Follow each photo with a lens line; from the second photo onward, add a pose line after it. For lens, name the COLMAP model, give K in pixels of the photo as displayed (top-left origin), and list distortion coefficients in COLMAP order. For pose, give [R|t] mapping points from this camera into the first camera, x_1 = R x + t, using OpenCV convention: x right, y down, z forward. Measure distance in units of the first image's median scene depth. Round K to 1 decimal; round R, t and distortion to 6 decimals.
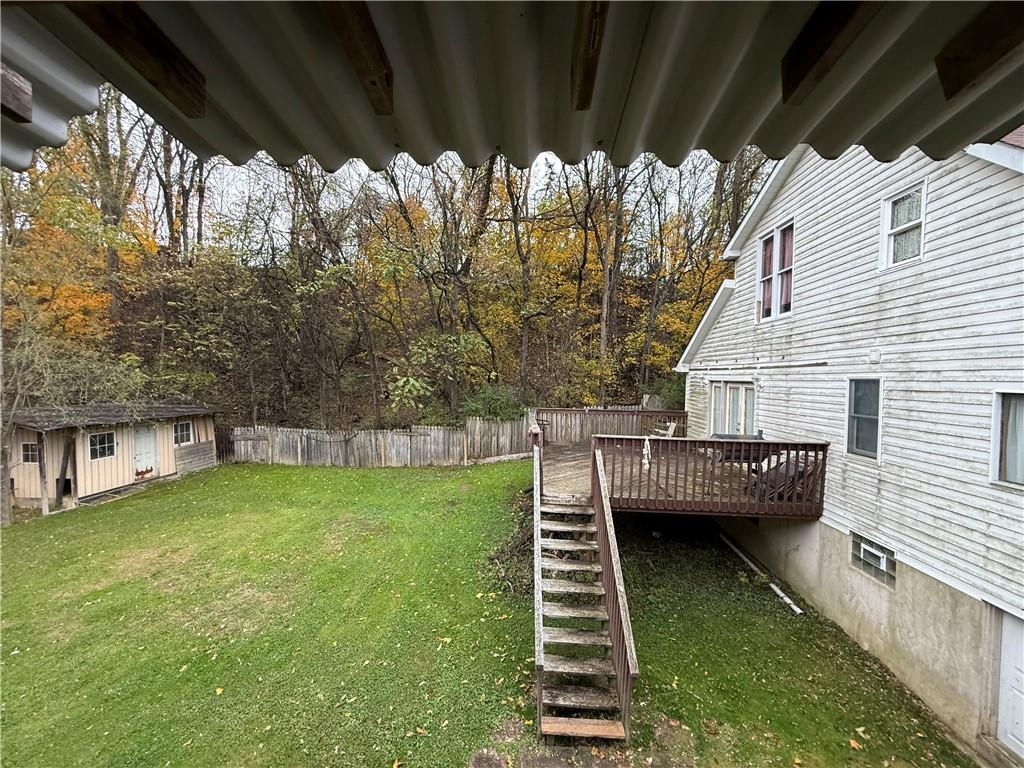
lens RADIAL K [[408.0, 0, 515.4], [0, 408.0, 384.2], [0, 0, 1]] dist [-0.001437, 0.000005]
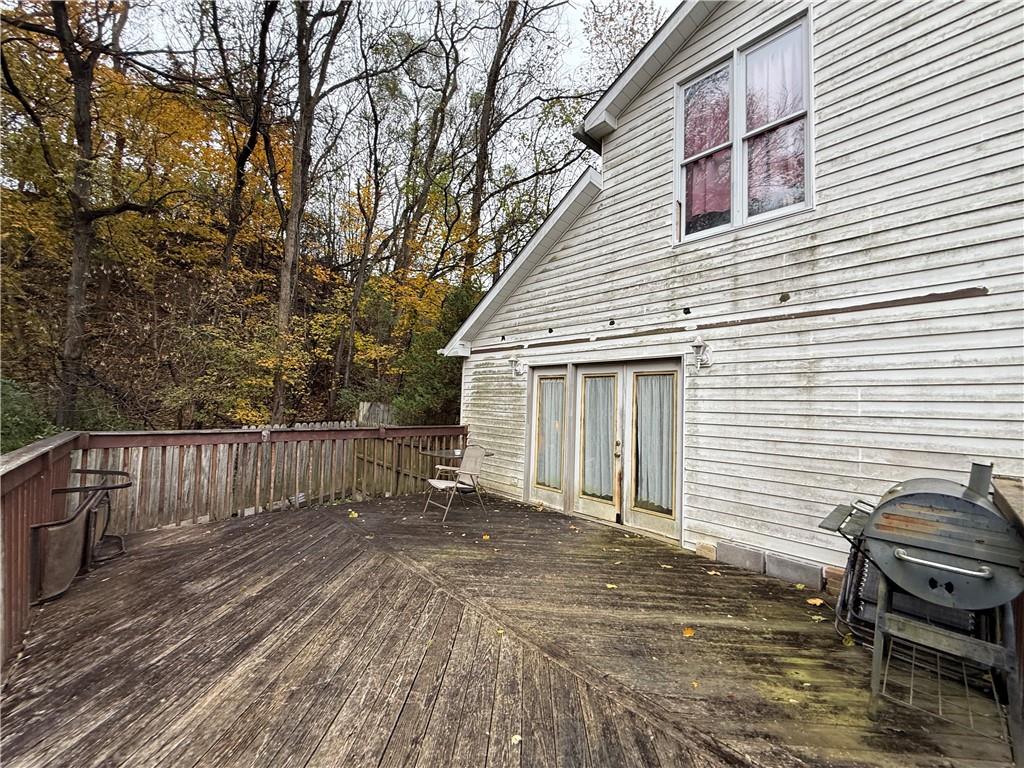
lens RADIAL K [[408.0, 0, 517.1], [0, 408.0, 384.6], [0, 0, 1]] dist [-0.001437, 0.000005]
pose [[0.701857, 0.041252, 0.711122, 0.092302], [-0.007194, 0.998681, -0.050833, 0.050509], [-0.712281, 0.030562, 0.701229, 0.744360]]
